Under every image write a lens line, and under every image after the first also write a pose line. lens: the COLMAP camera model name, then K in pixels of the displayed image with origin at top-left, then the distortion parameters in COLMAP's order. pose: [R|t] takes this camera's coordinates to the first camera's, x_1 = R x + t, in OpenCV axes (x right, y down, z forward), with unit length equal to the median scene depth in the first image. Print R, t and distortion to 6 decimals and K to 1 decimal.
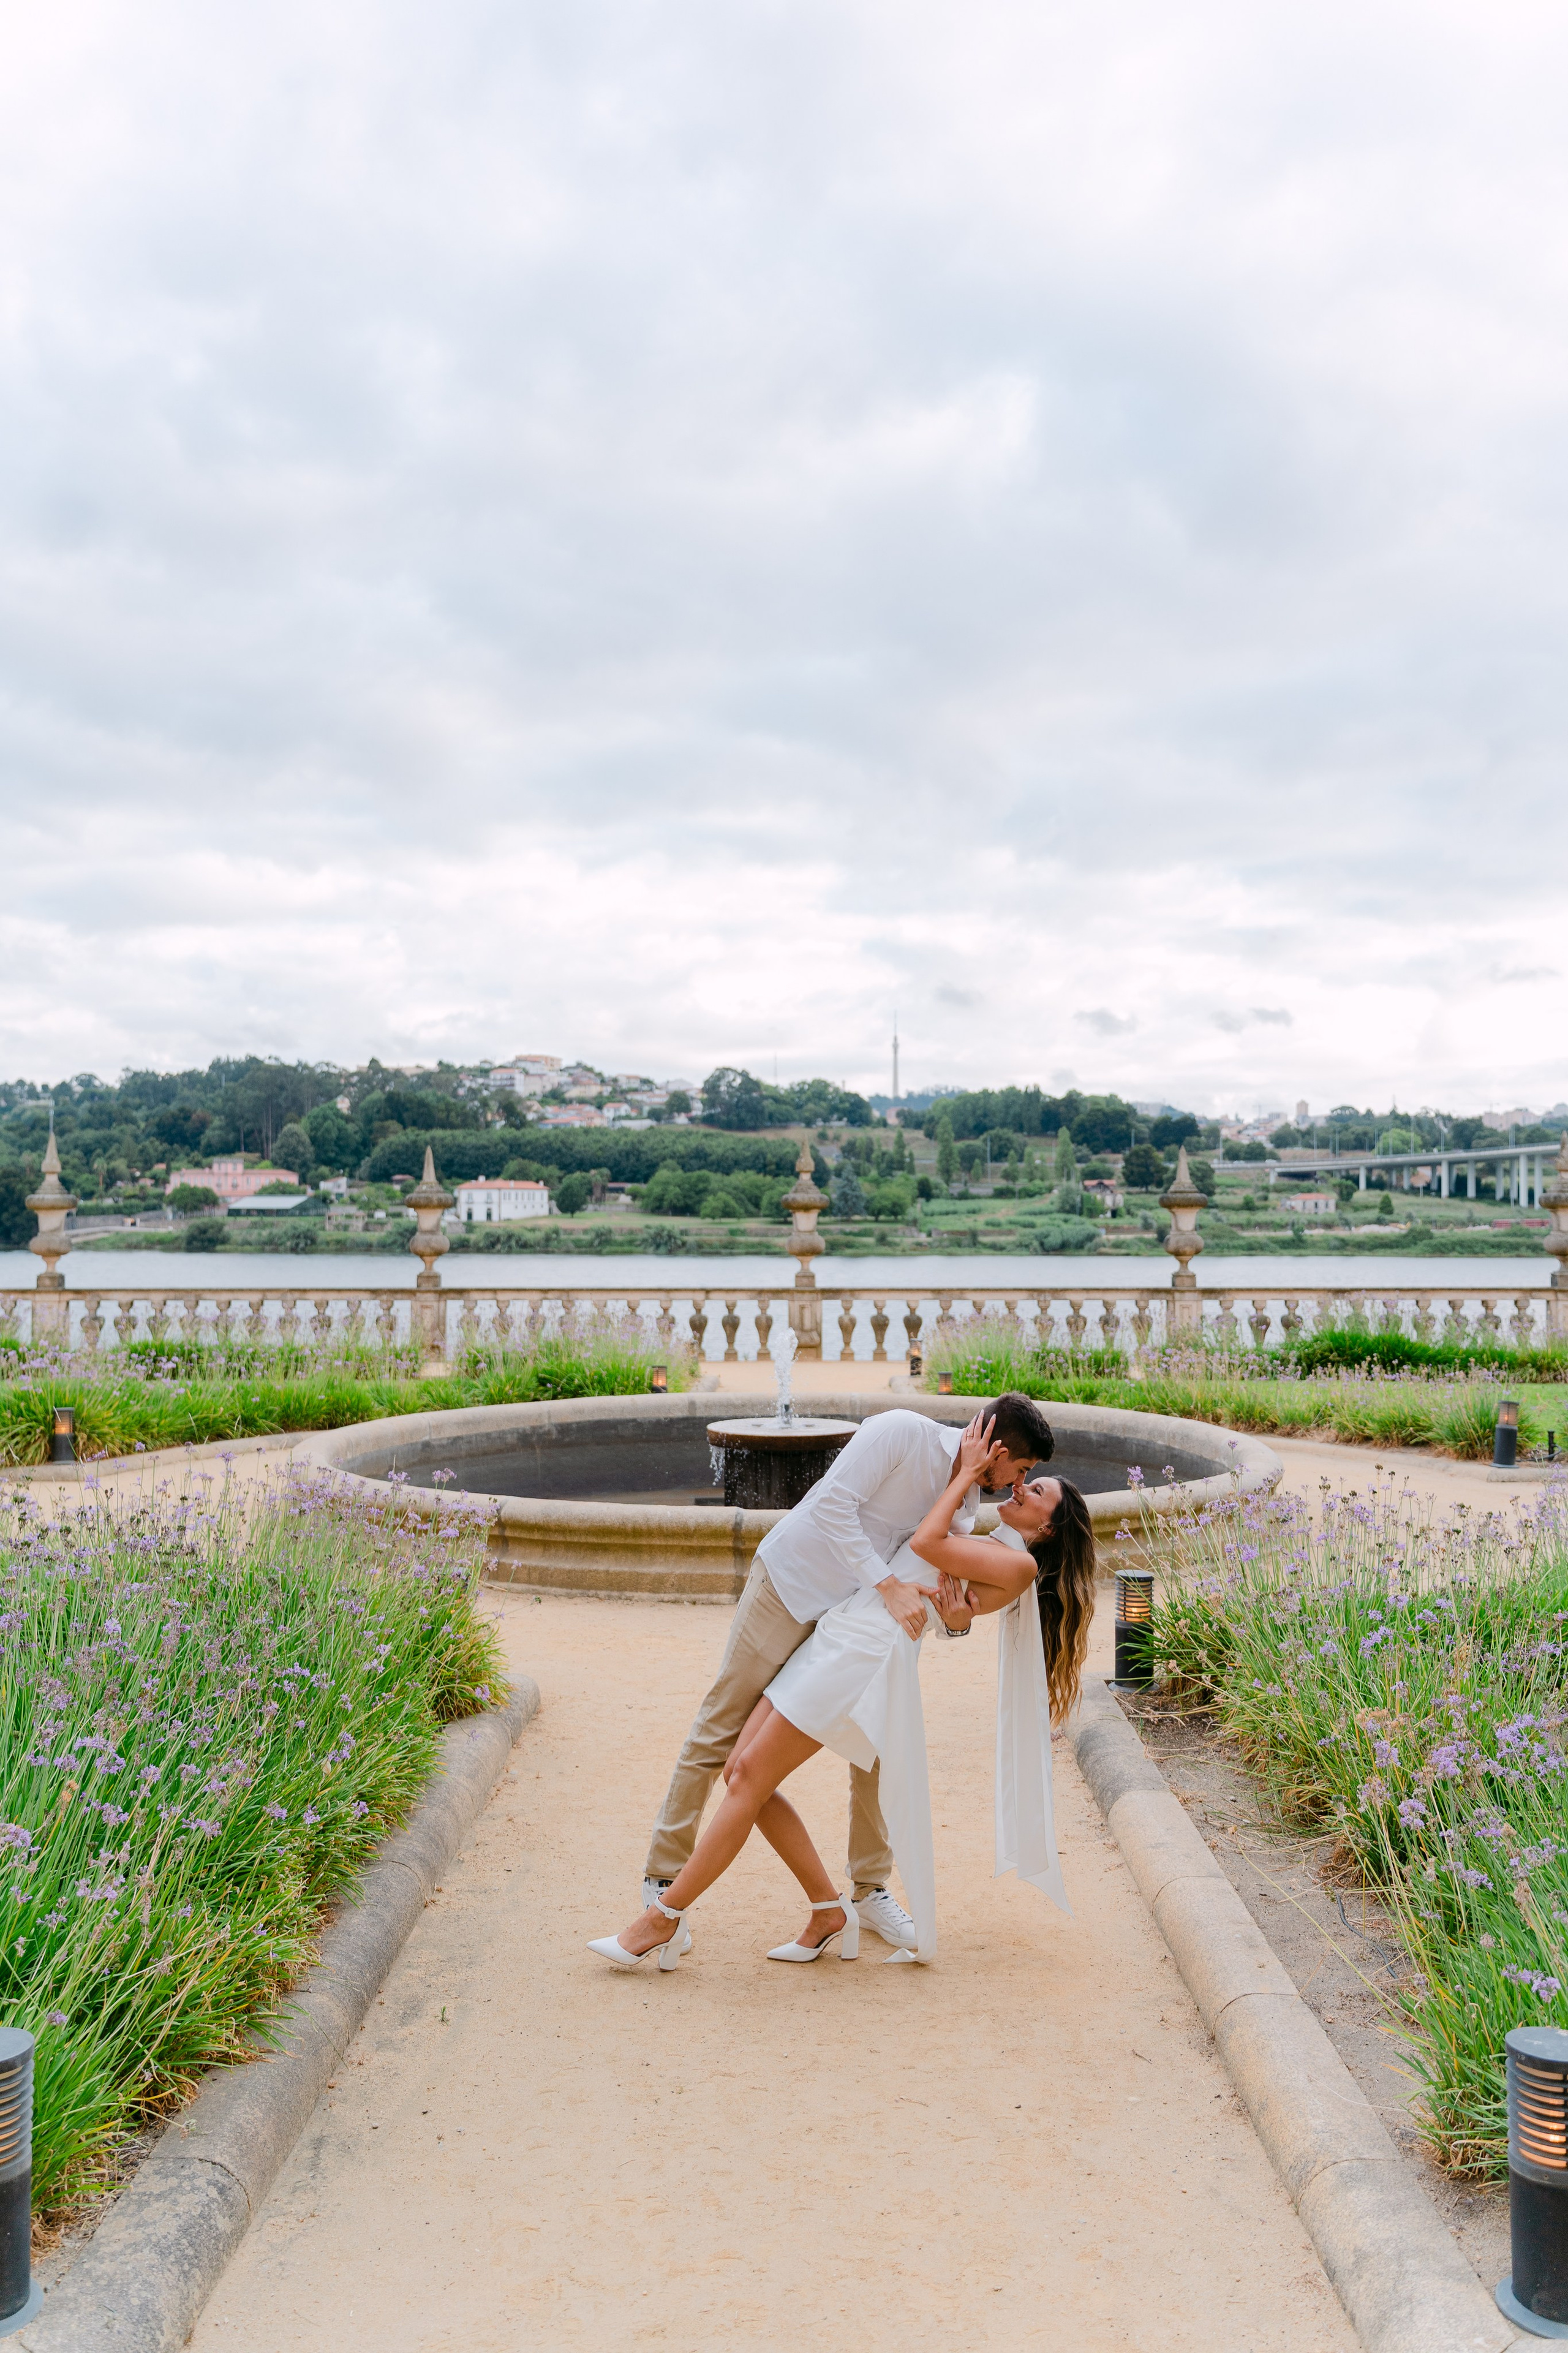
lens RADIAL K [[1970.8, 0, 775.6], [0, 1970.8, 1132.4], [0, 0, 1]] dist [0.024347, -0.004210]
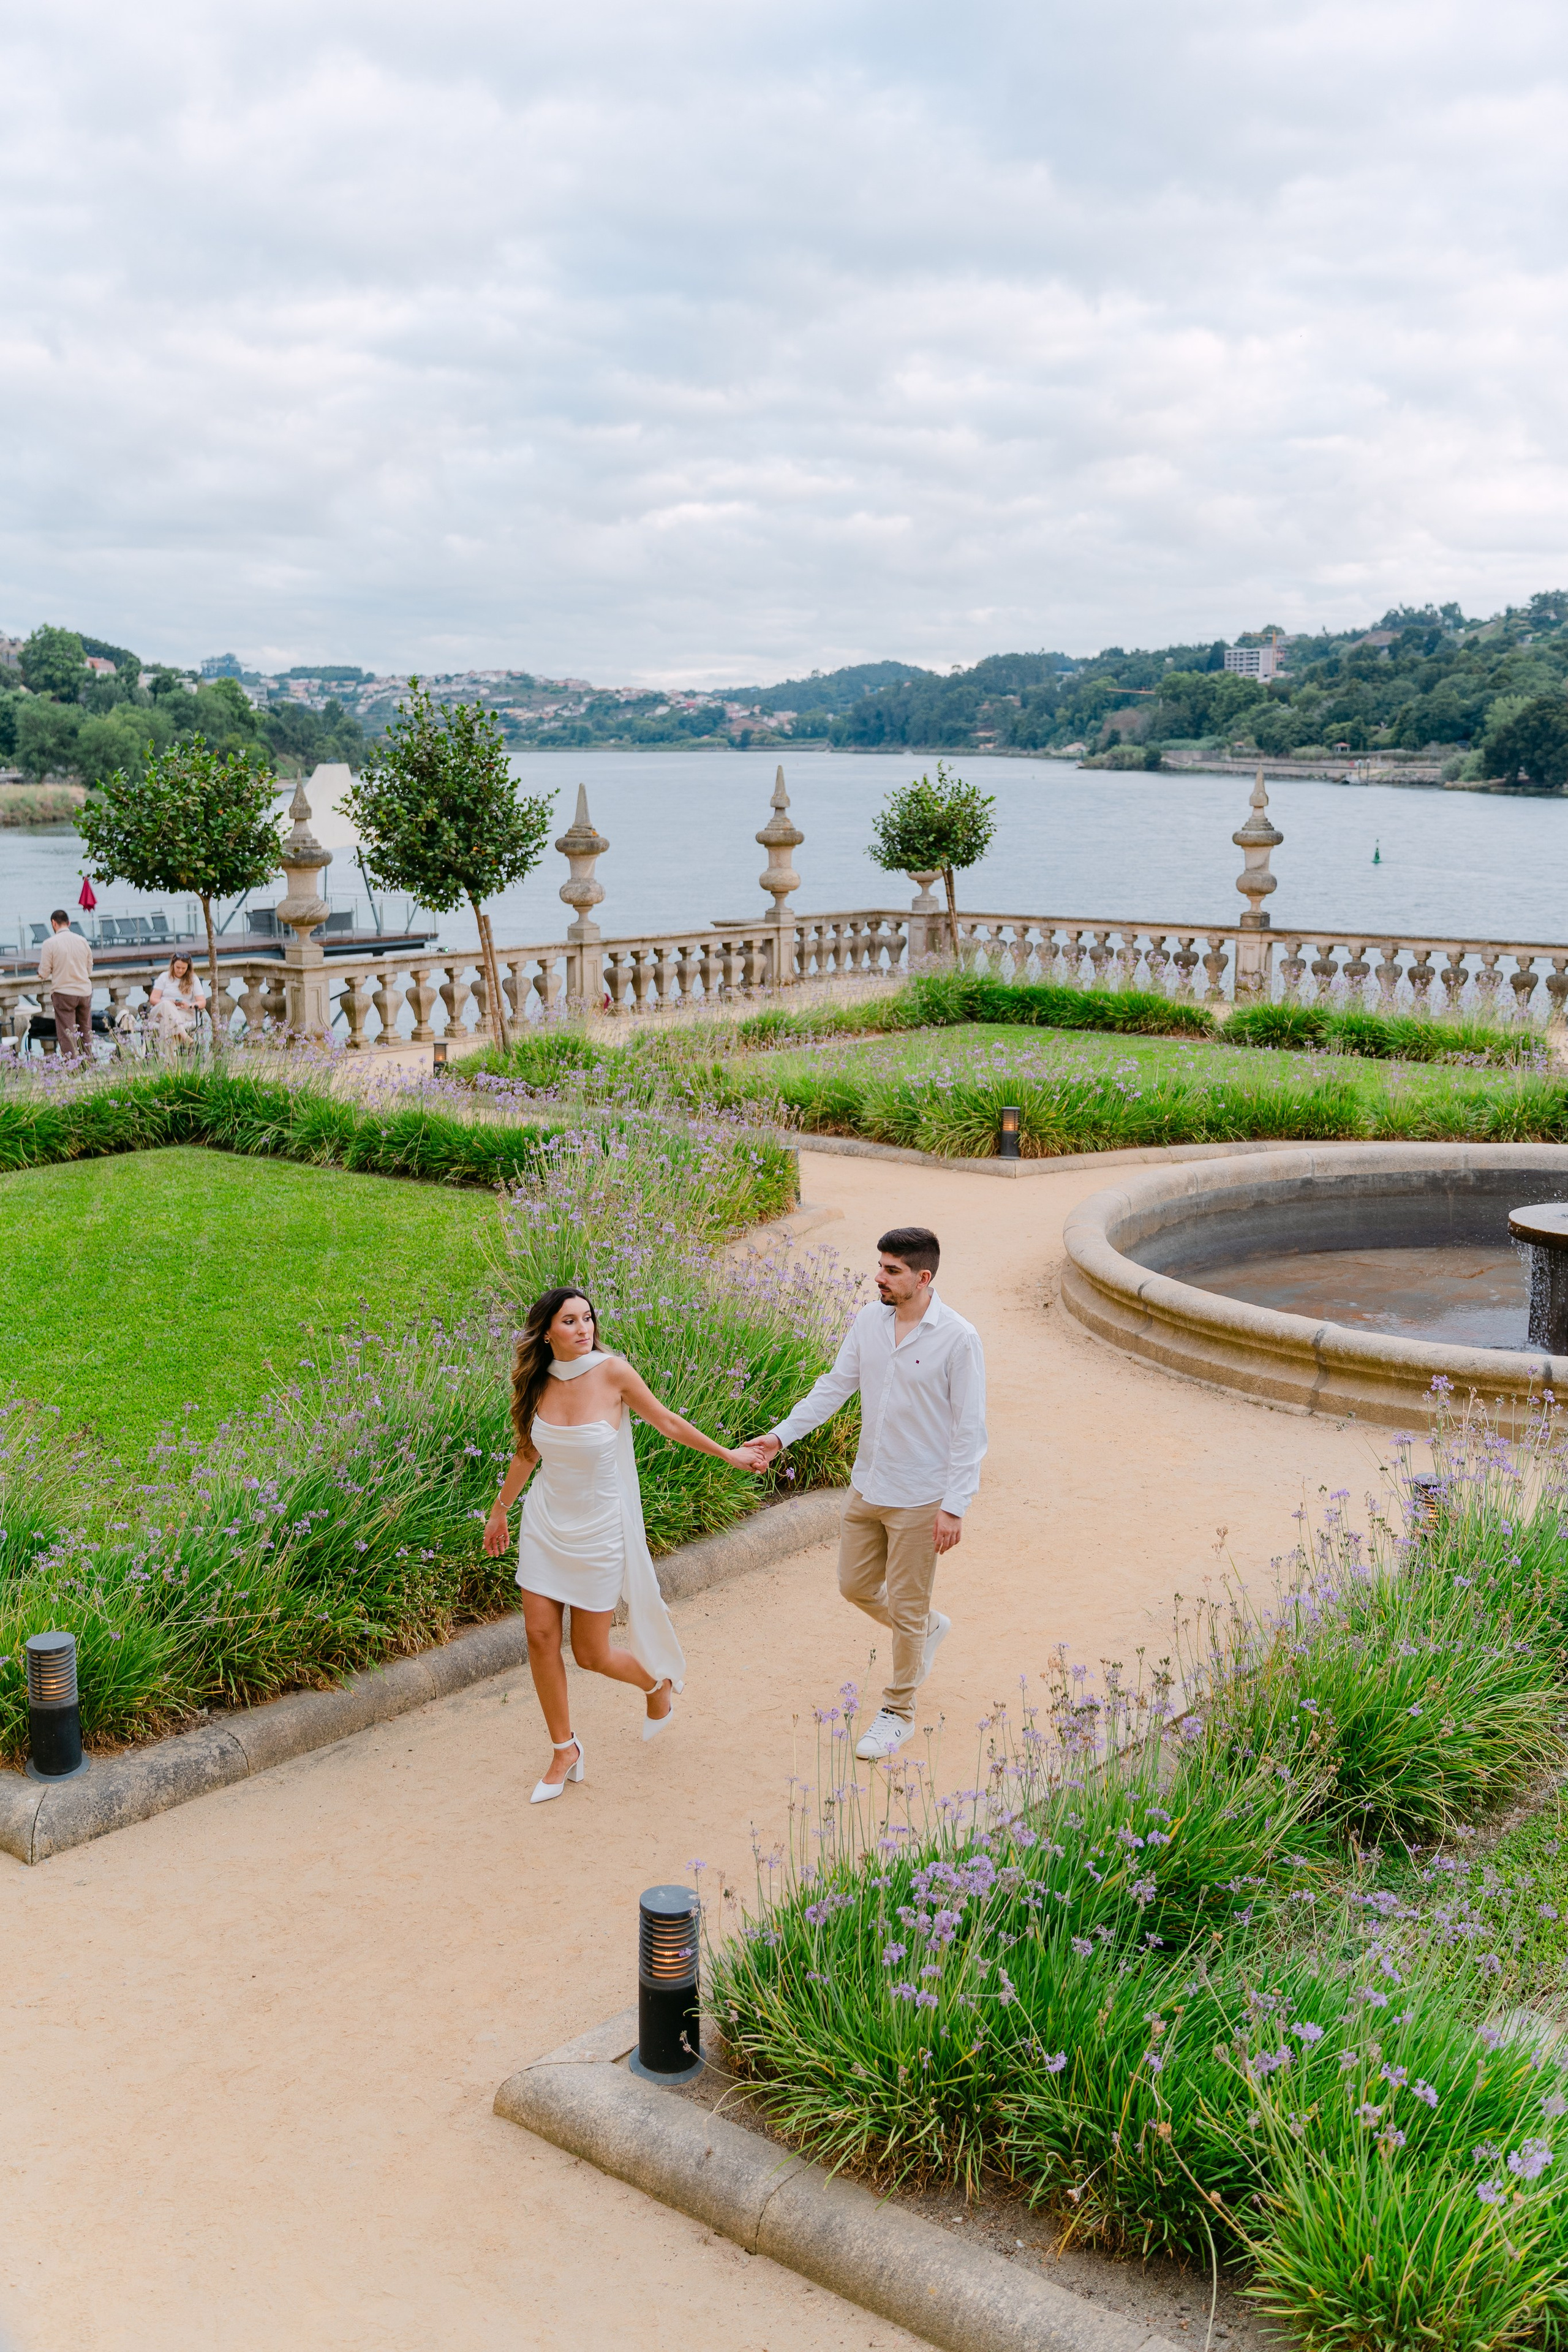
lens RADIAL K [[2309.7, 0, 784.0], [0, 2309.7, 1176.0], [0, 0, 1]] dist [-0.010361, -0.000842]
pose [[0.769540, 0.114440, -0.628261, 0.323266], [0.029762, 0.976316, 0.214293, -0.092695], [0.637905, -0.183605, 0.747908, -0.024371]]
